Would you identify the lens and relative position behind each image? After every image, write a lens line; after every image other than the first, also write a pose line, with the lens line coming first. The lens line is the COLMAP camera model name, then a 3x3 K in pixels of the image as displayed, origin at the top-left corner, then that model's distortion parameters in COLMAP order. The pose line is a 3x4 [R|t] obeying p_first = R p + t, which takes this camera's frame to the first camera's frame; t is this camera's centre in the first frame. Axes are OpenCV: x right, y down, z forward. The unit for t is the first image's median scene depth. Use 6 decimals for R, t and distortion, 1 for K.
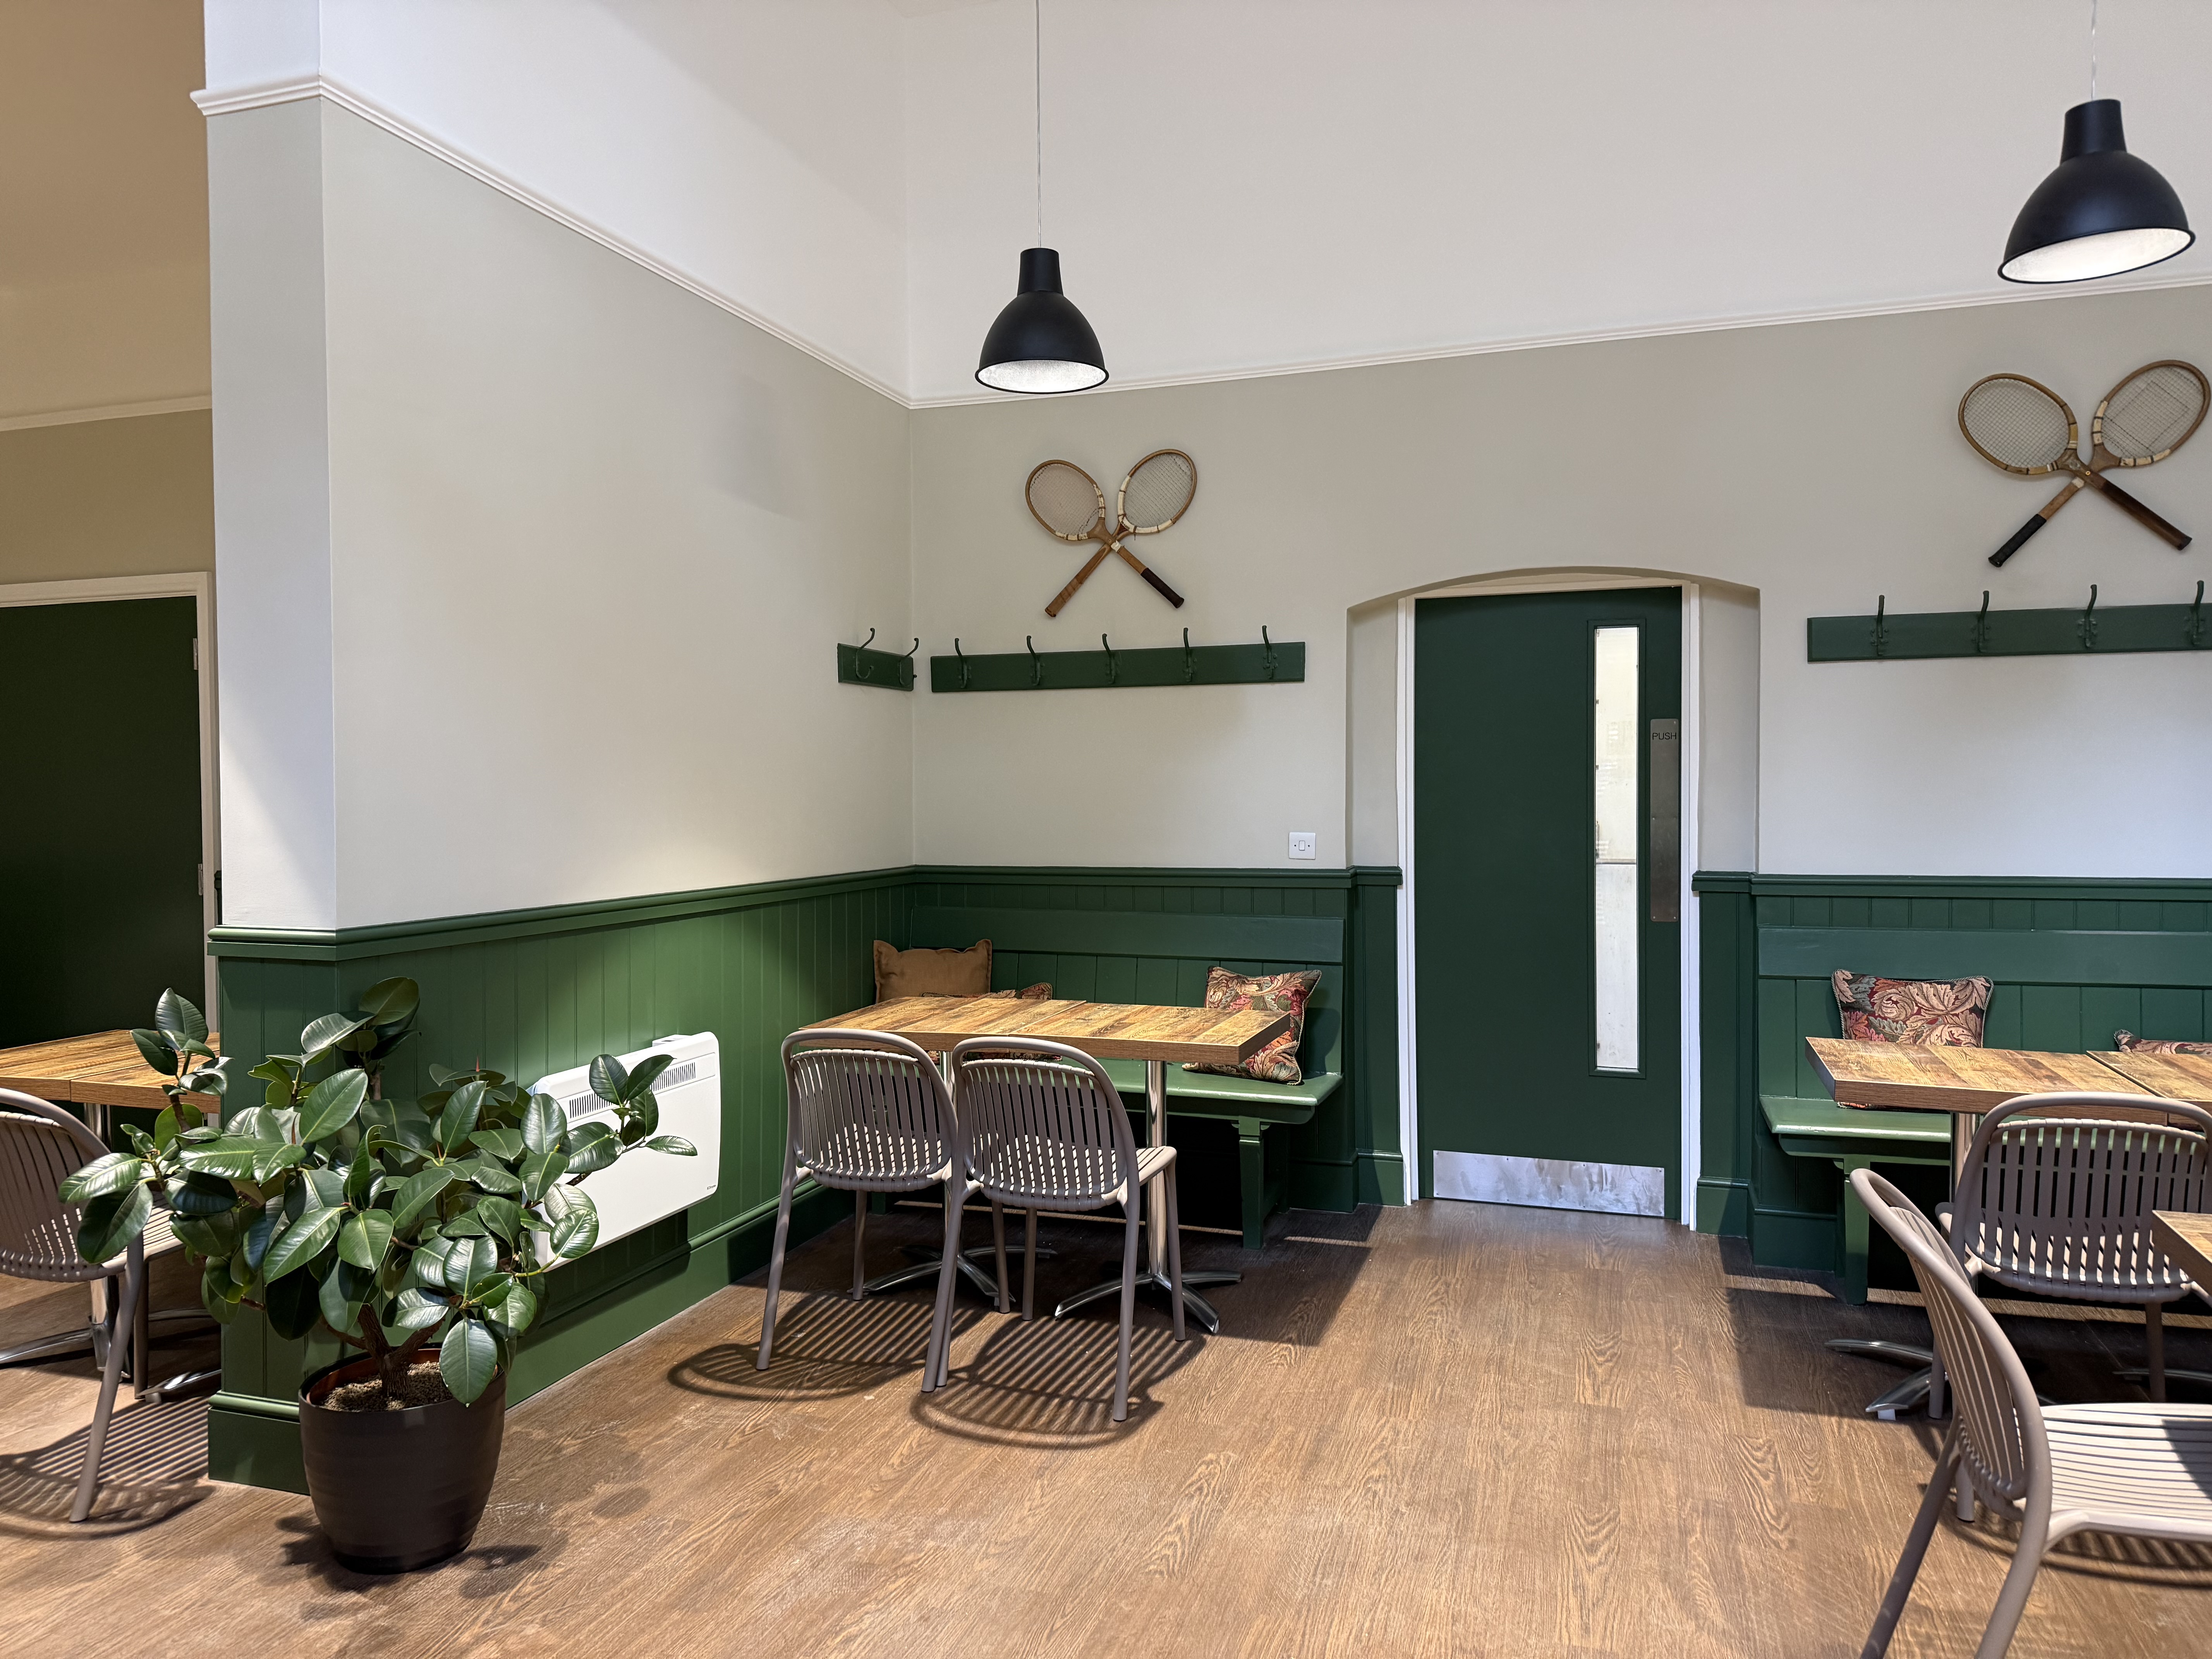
lens RADIAL K [[1536.2, 0, 1106.0], [0, 1536.2, 829.5], [0, 0, 1]] dist [0.140728, -0.177442]
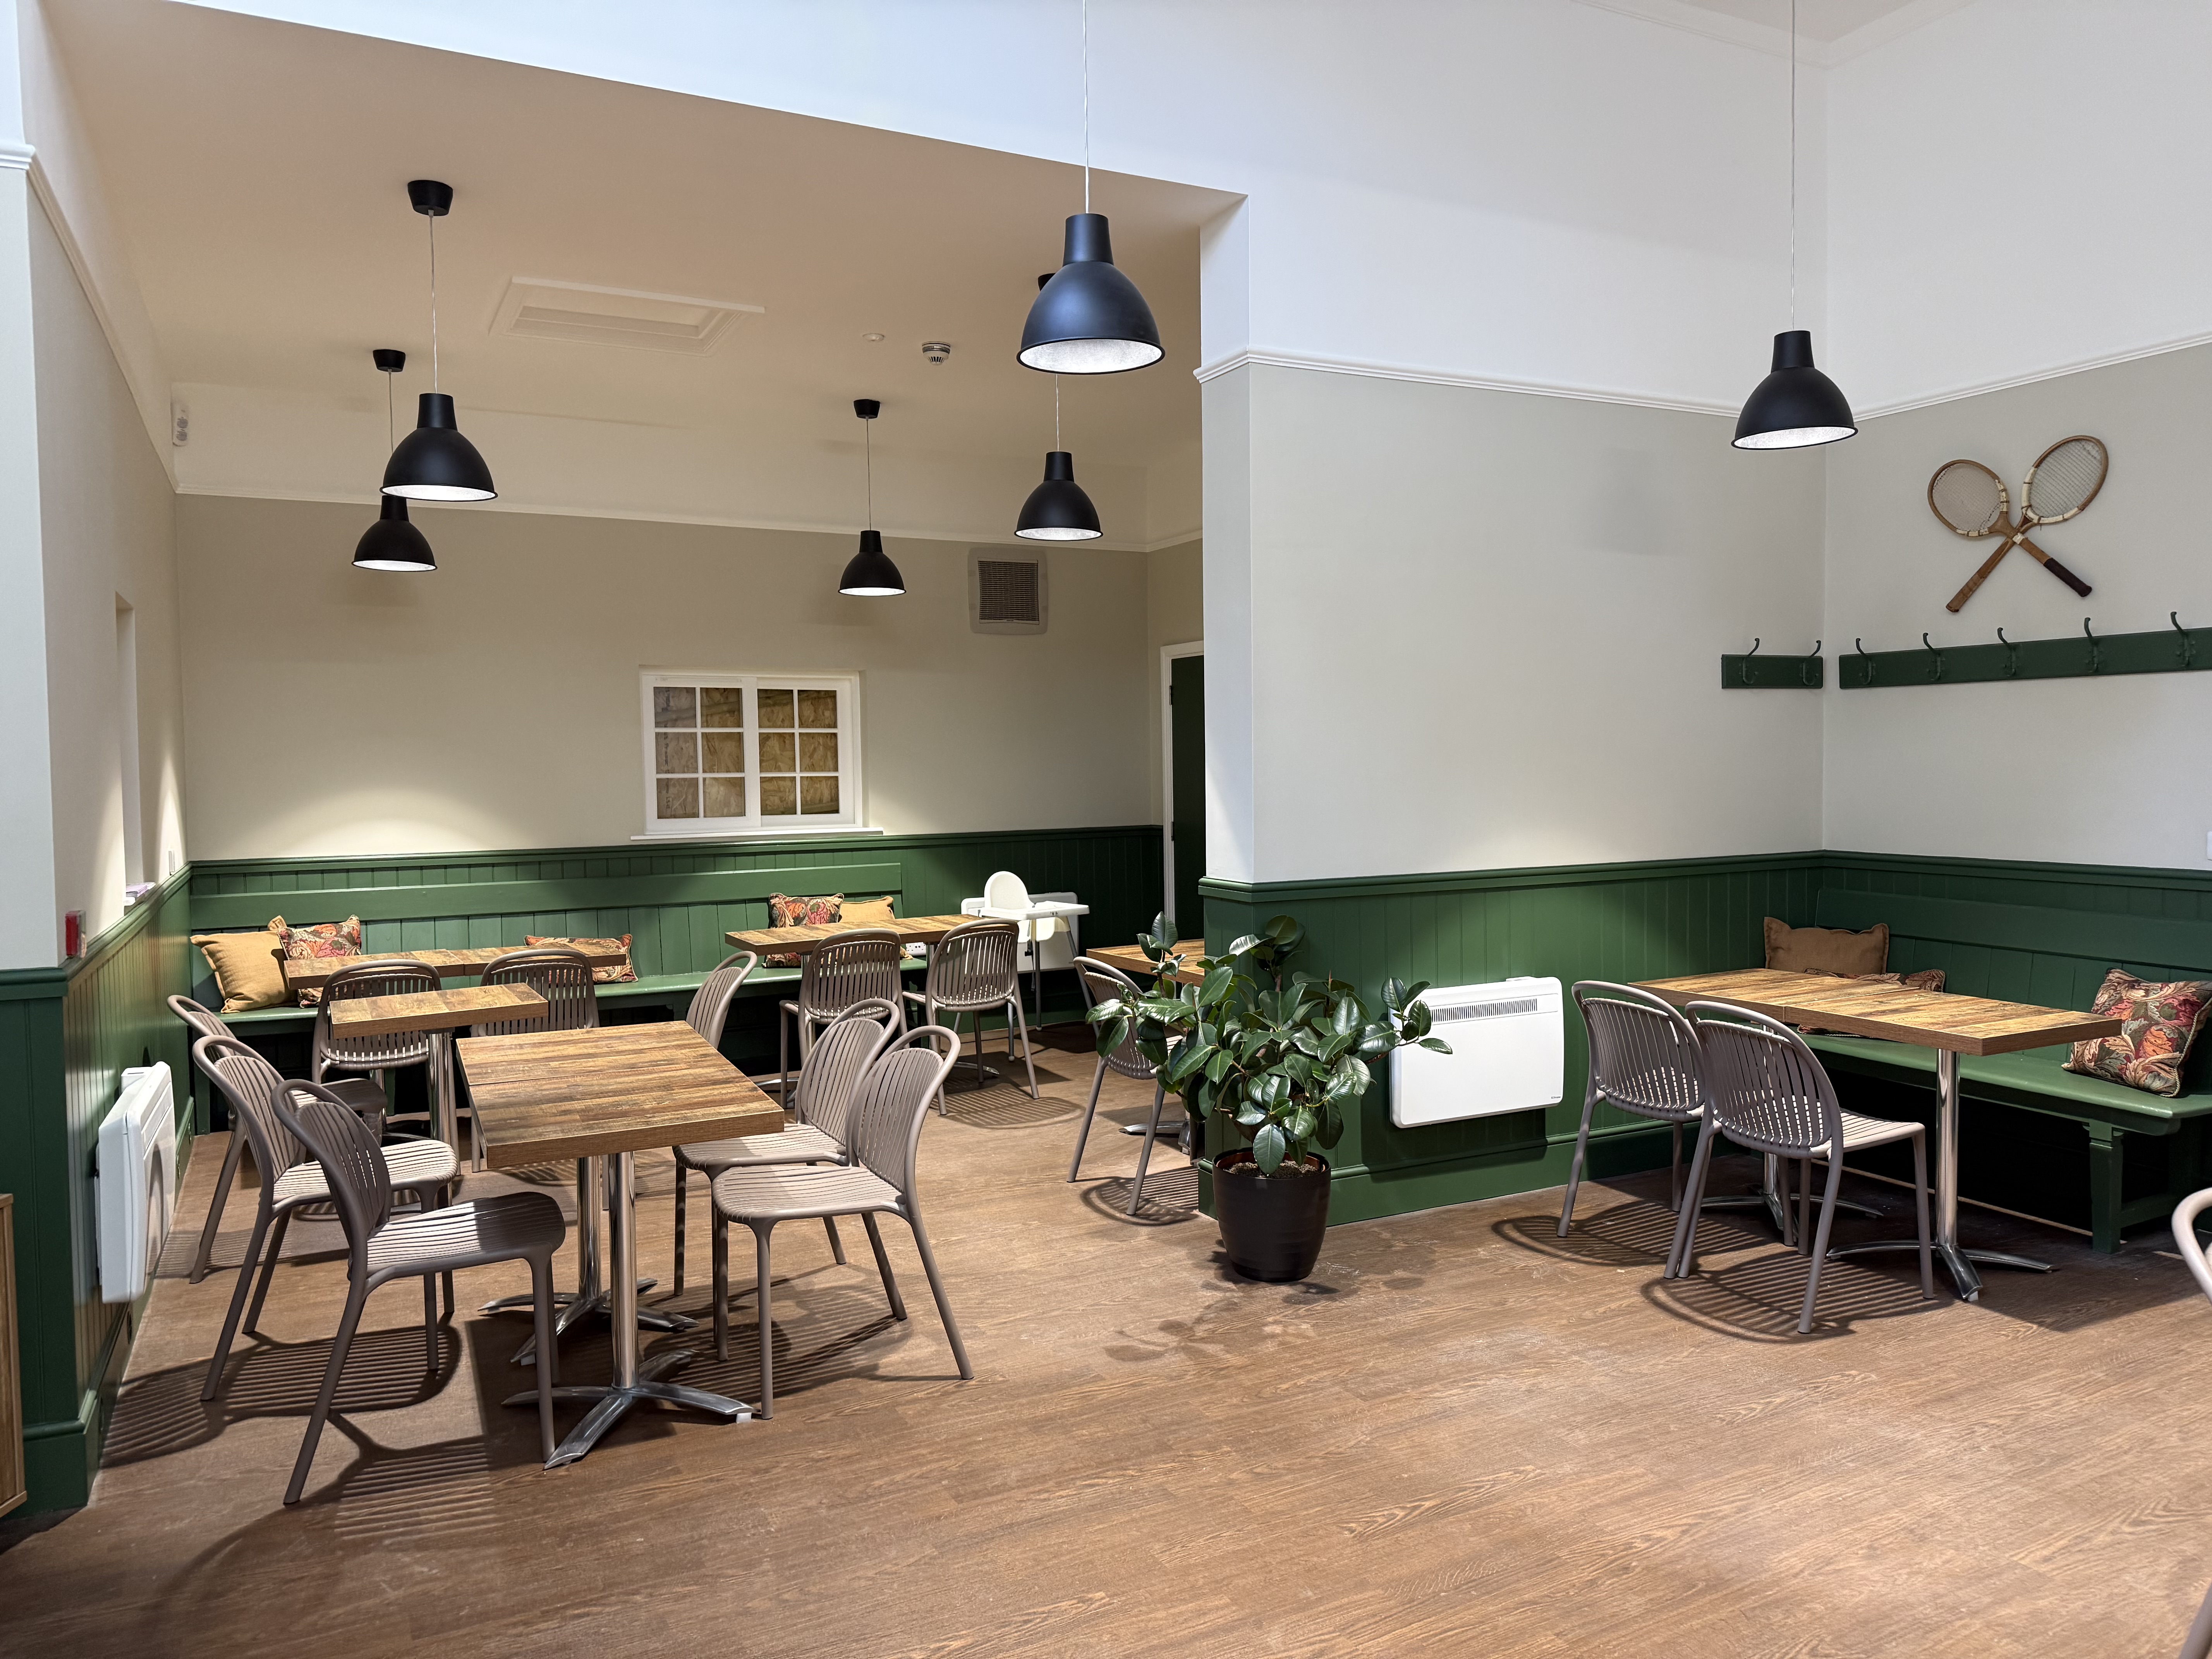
lens RADIAL K [[1546.8, 0, 1106.0], [0, 1546.8, 829.5], [0, 0, 1]] dist [0.000959, -0.000406]
pose [[0.717760, 0.030028, -0.695643, 0.388090], [-0.010862, 0.999431, 0.031933, -0.029338], [0.696206, -0.015364, 0.717678, -0.177759]]
